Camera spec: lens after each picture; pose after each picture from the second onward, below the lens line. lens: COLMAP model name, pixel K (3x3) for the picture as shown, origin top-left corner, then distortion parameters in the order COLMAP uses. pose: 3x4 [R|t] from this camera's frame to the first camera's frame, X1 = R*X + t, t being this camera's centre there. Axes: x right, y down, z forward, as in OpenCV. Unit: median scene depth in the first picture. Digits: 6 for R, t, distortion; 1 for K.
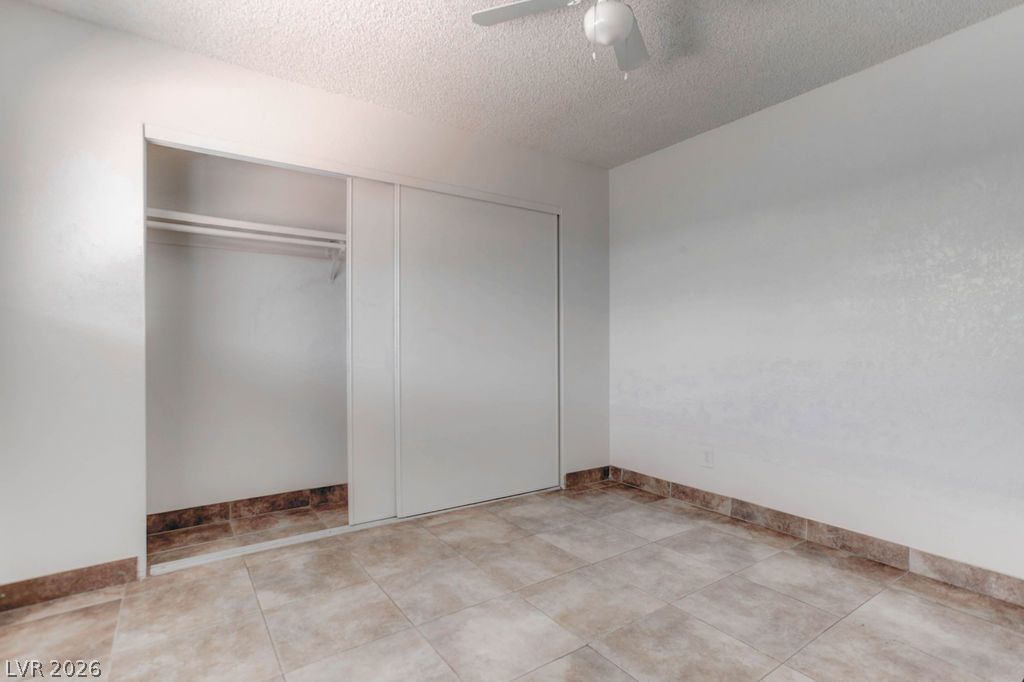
lens RADIAL K [[501.3, 0, 515.5], [0, 501.3, 352.3], [0, 0, 1]] dist [-0.002053, 0.015034]
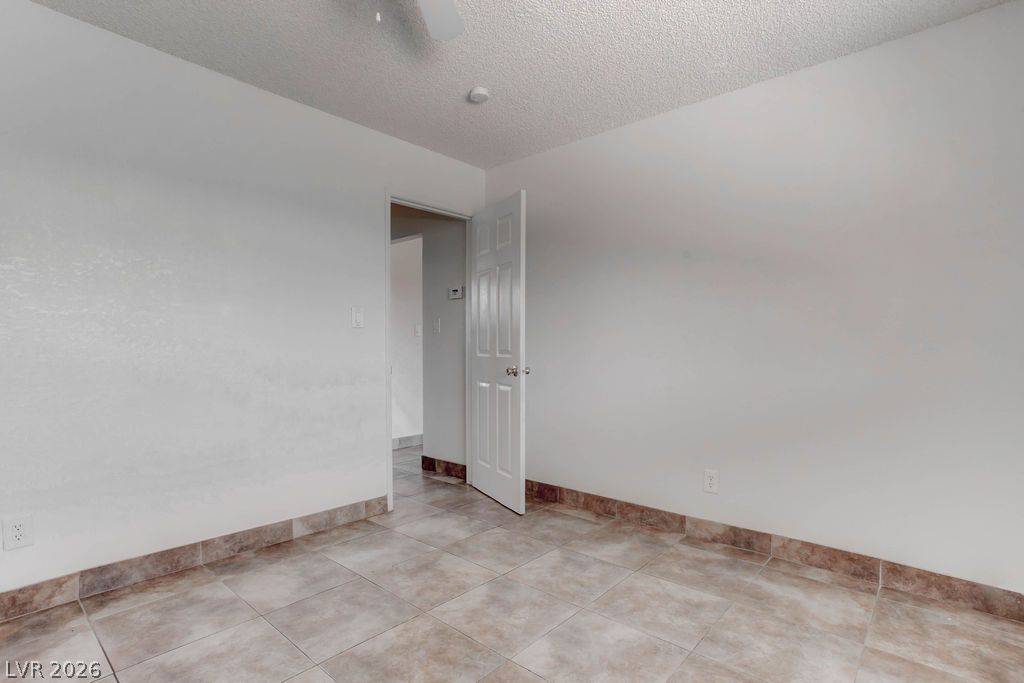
lens RADIAL K [[501.3, 0, 515.5], [0, 501.3, 352.8], [0, 0, 1]] dist [-0.002053, 0.015034]
pose [[-0.227169, -0.006057, 0.973836, -0.500972], [0.010678, 0.999905, 0.008710, -0.011172], [-0.973797, 0.012377, -0.227083, 0.764071]]
